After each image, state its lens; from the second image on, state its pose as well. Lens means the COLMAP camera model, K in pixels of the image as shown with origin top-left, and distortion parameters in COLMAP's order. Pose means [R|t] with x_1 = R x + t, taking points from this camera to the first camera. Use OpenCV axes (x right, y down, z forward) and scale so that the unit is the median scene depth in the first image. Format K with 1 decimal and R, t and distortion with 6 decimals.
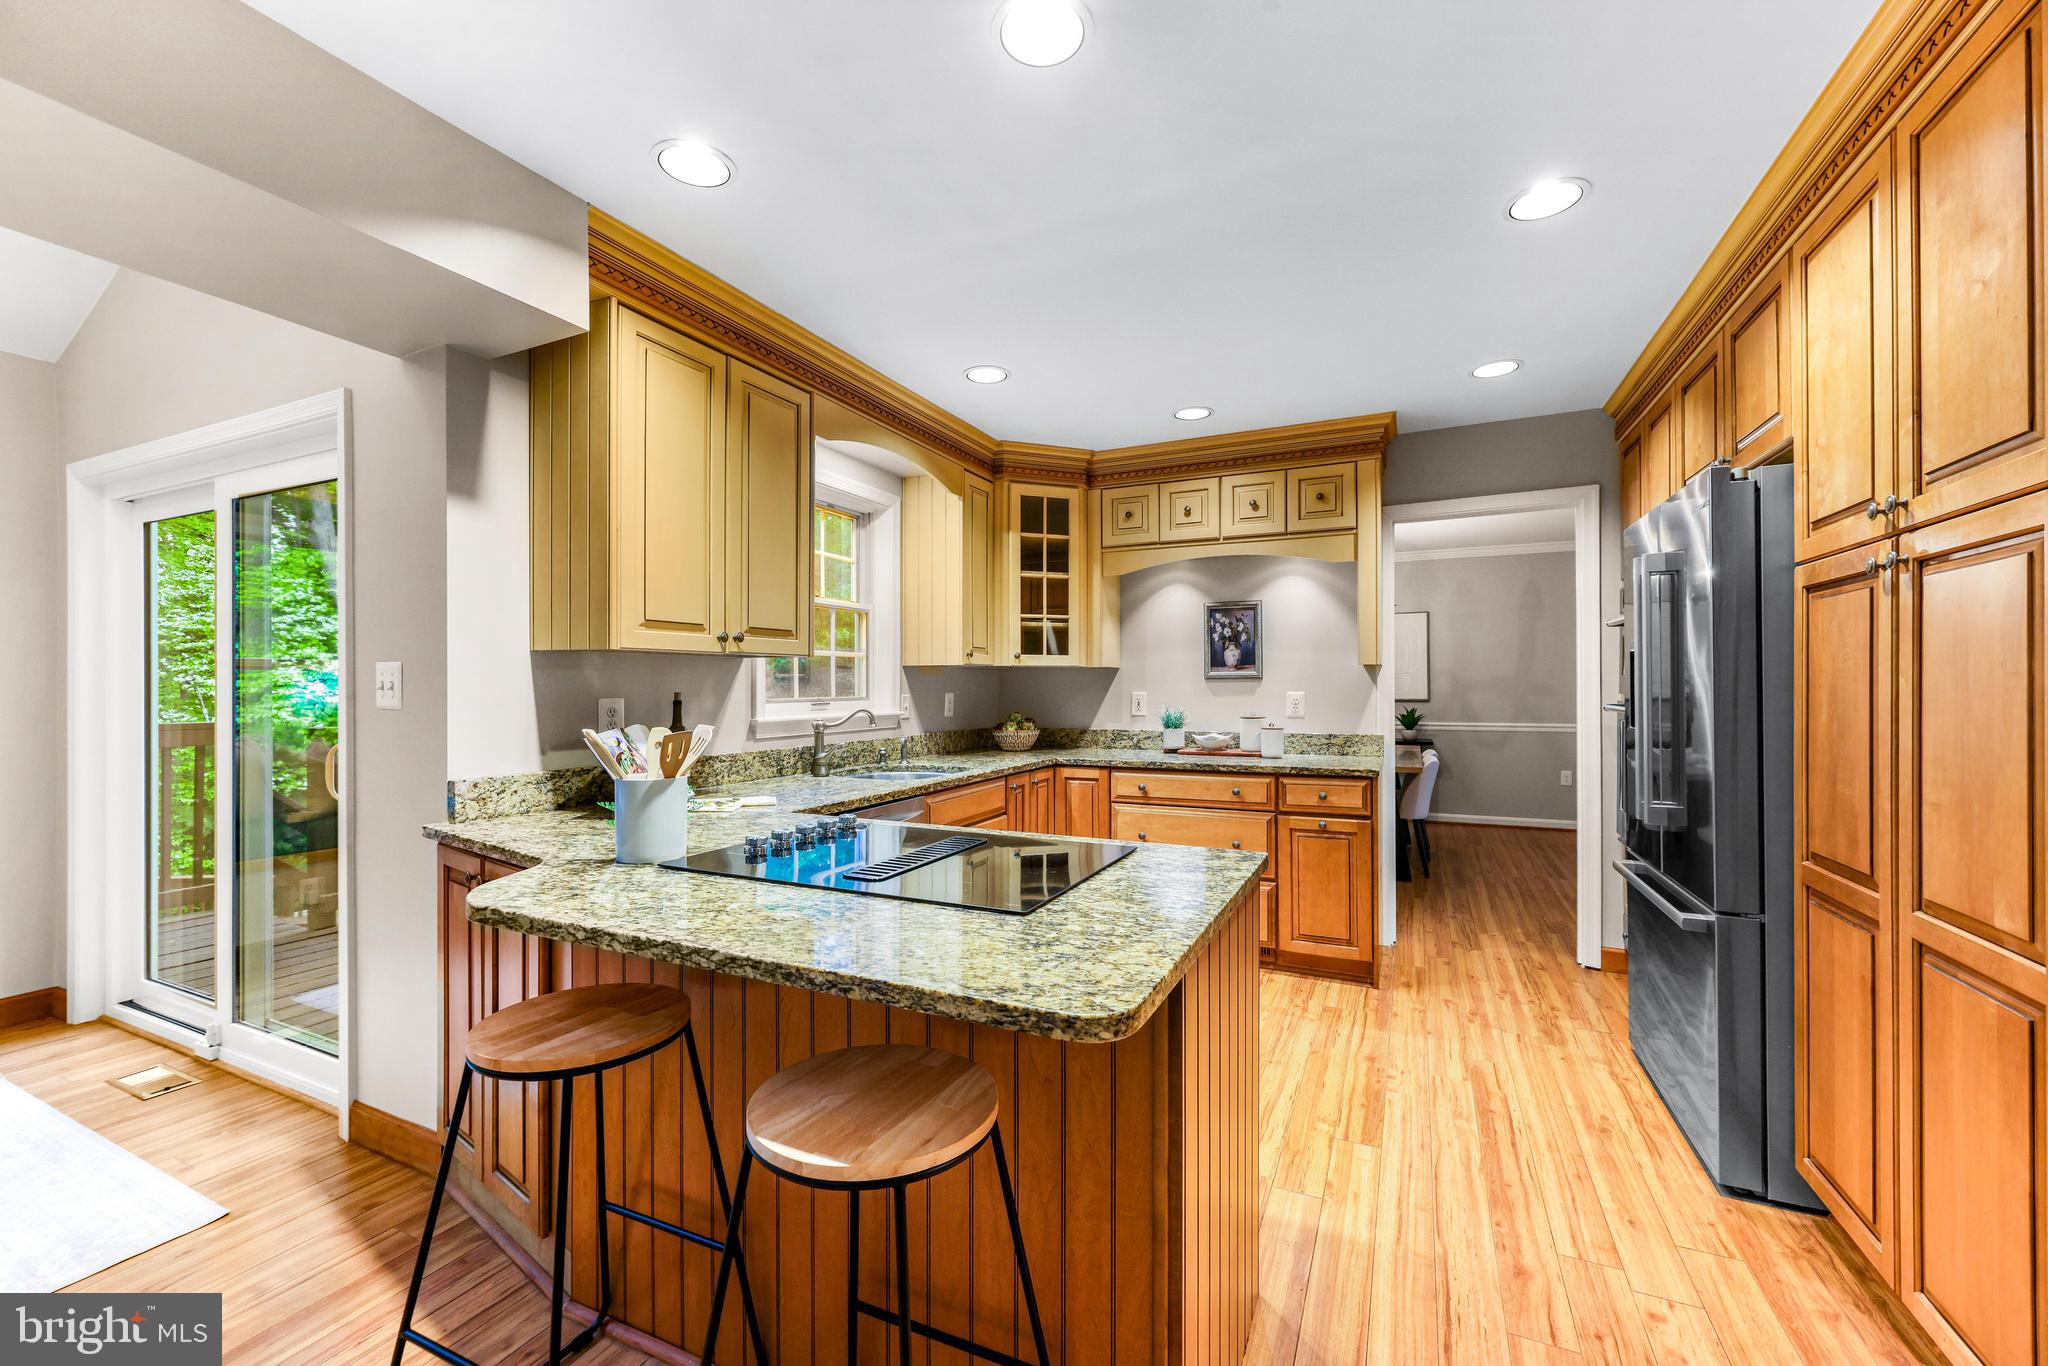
lens RADIAL K [[824.6, 0, 1014.2], [0, 824.6, 688.2], [0, 0, 1]] dist [-0.001014, -0.000221]
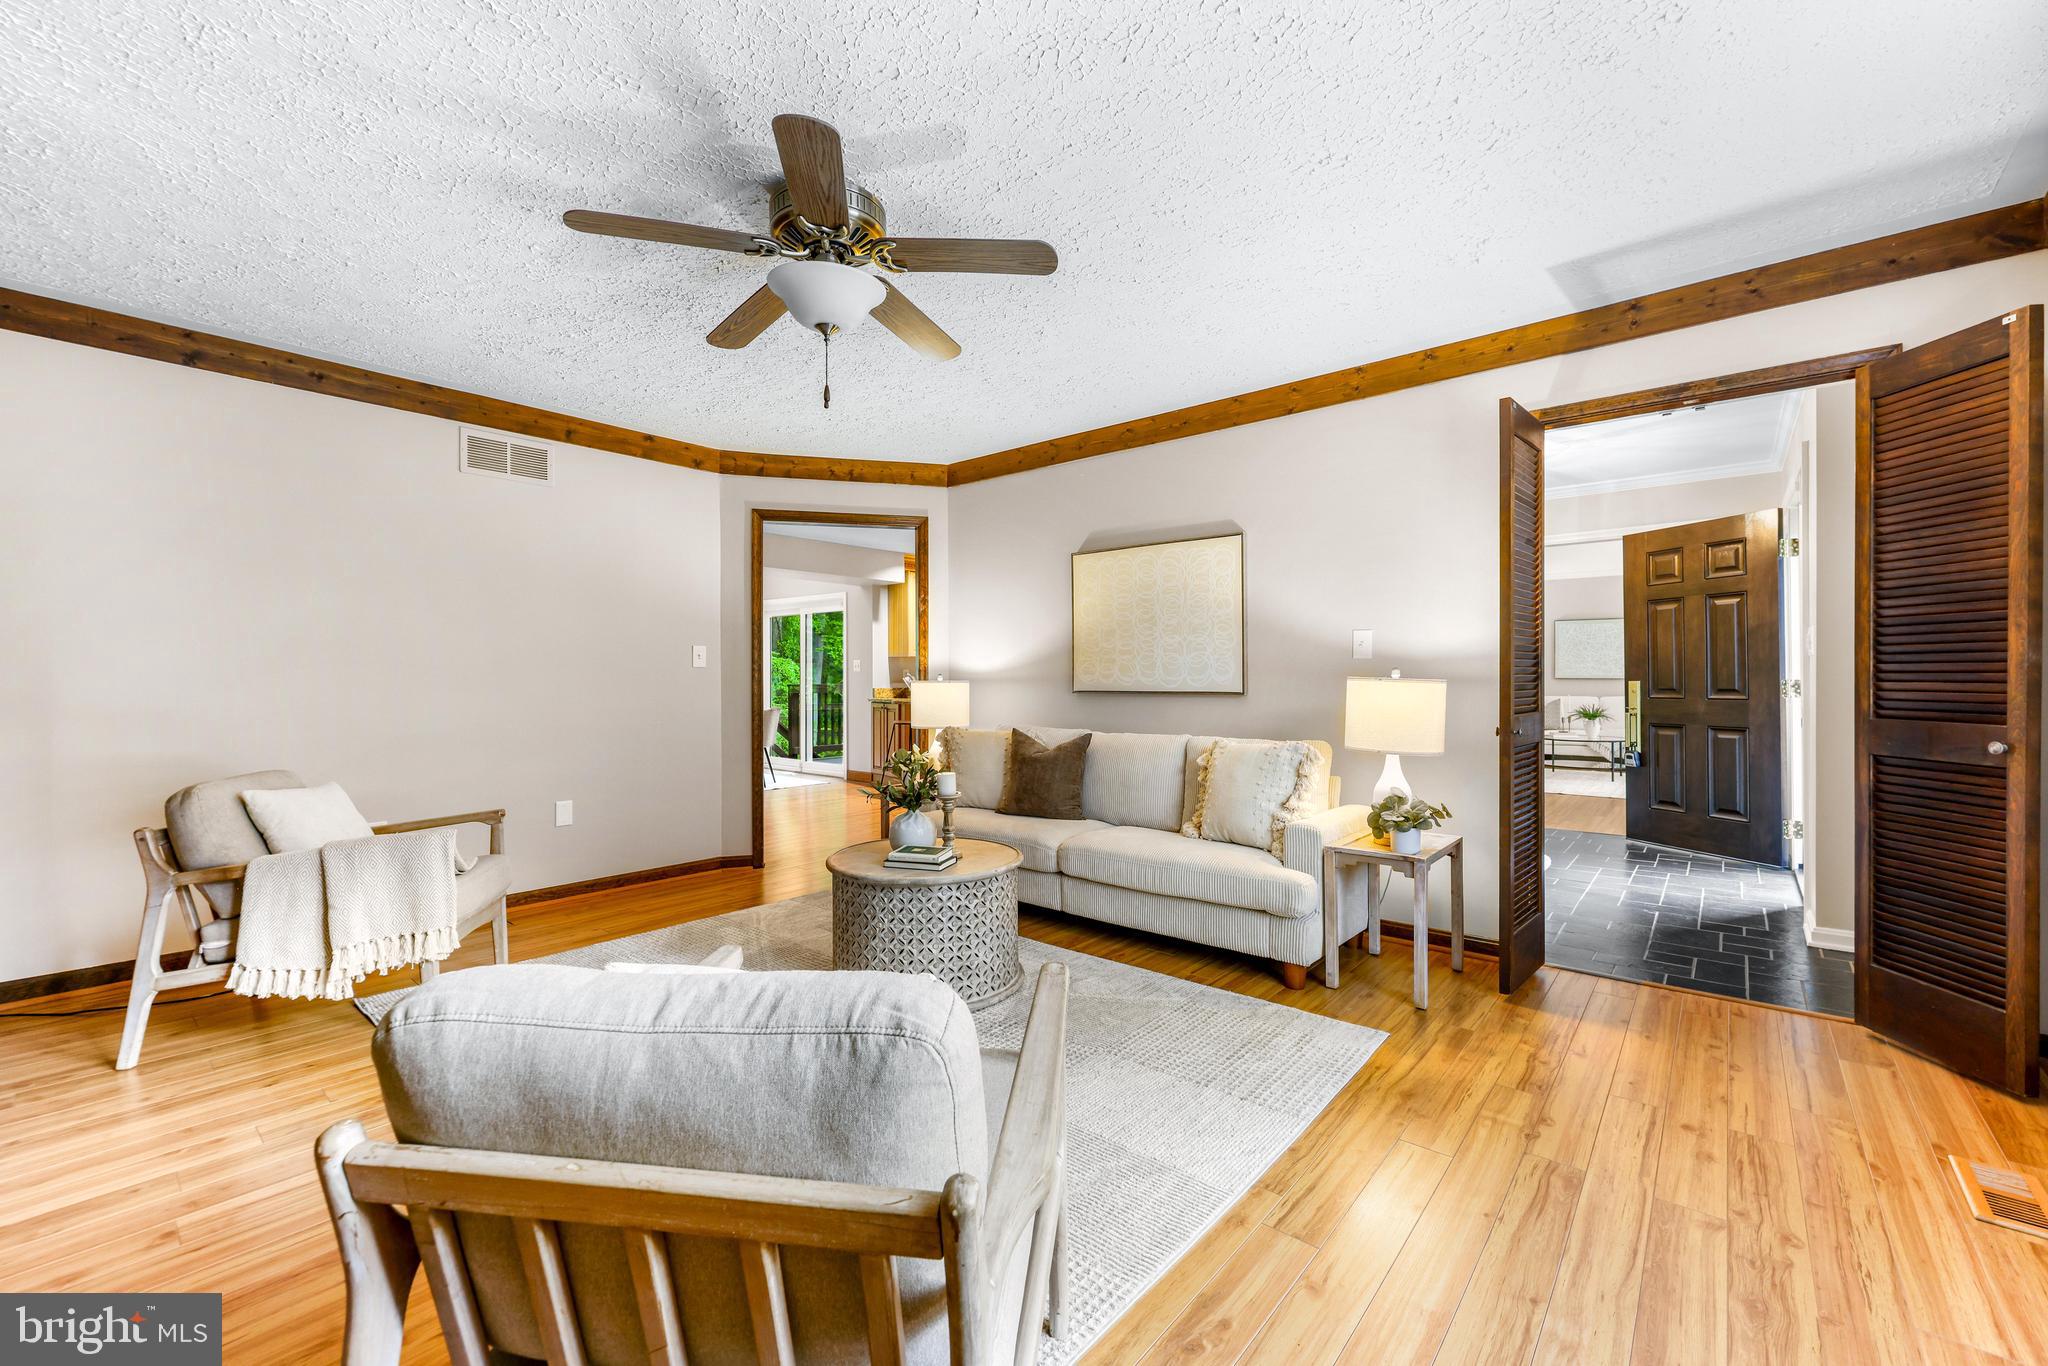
lens RADIAL K [[824.6, 0, 1027.7], [0, 824.6, 680.2], [0, 0, 1]] dist [-0.001014, -0.000221]
pose [[0.969877, -0.001020, -0.243595, 0.712615], [-0.000100, 0.999989, -0.004586, 0.057499], [0.243597, 0.004472, 0.969866, -1.859874]]
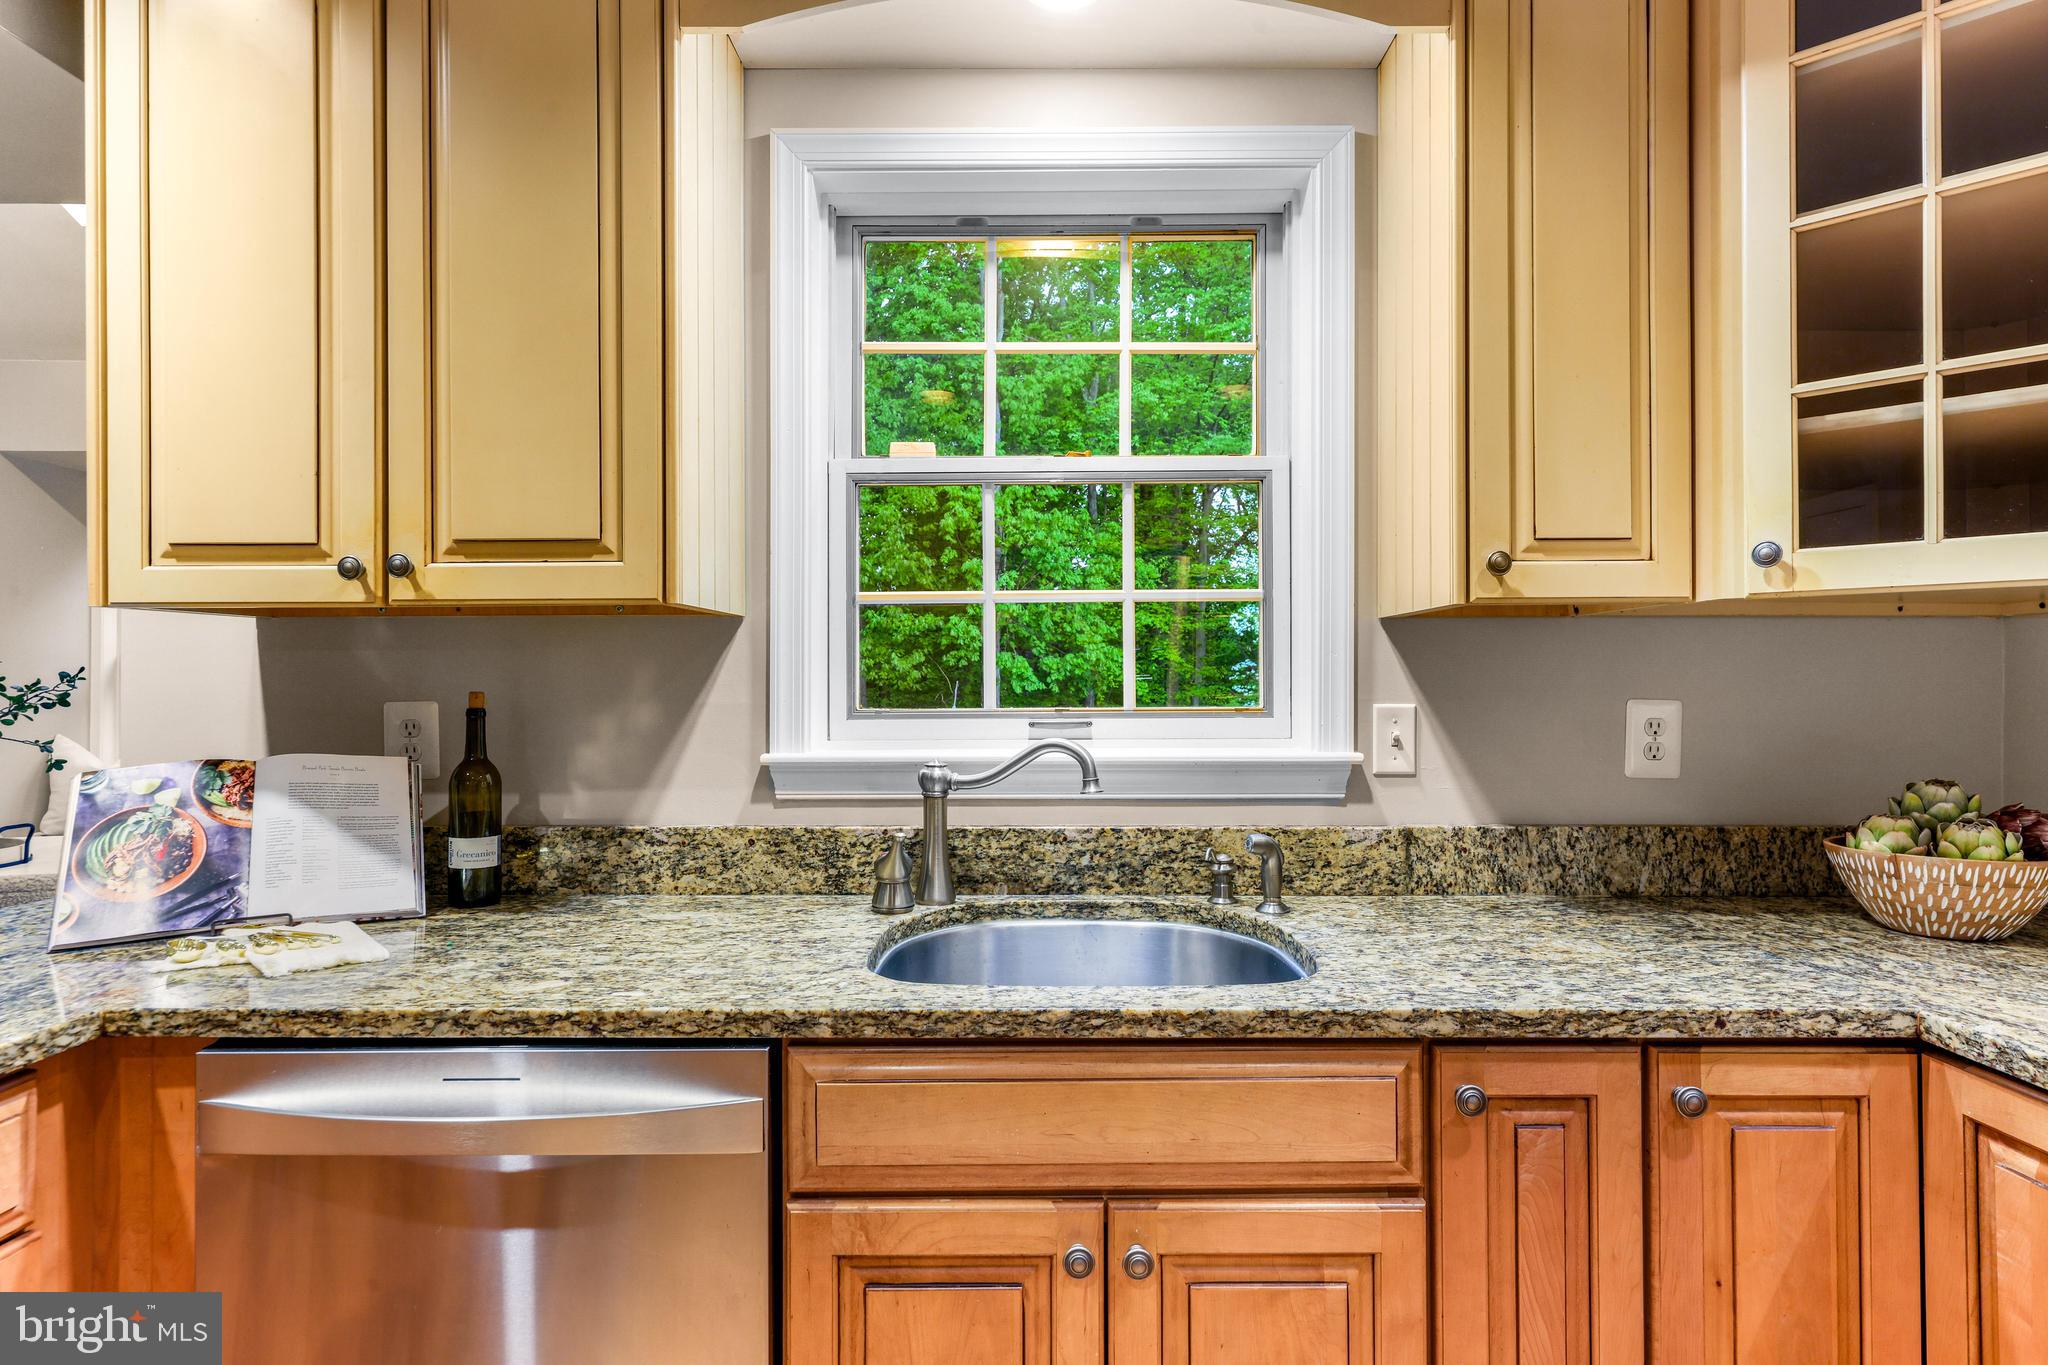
lens RADIAL K [[1112.3, 0, 1013.4], [0, 1112.3, 668.9], [0, 0, 1]] dist [0.003183, -0.000973]
pose [[0.431421, -0.010689, -0.902087, 0.257589], [-0.001639, 0.999919, -0.012633, -0.000452], [0.902149, 0.006929, 0.431369, 0.803634]]
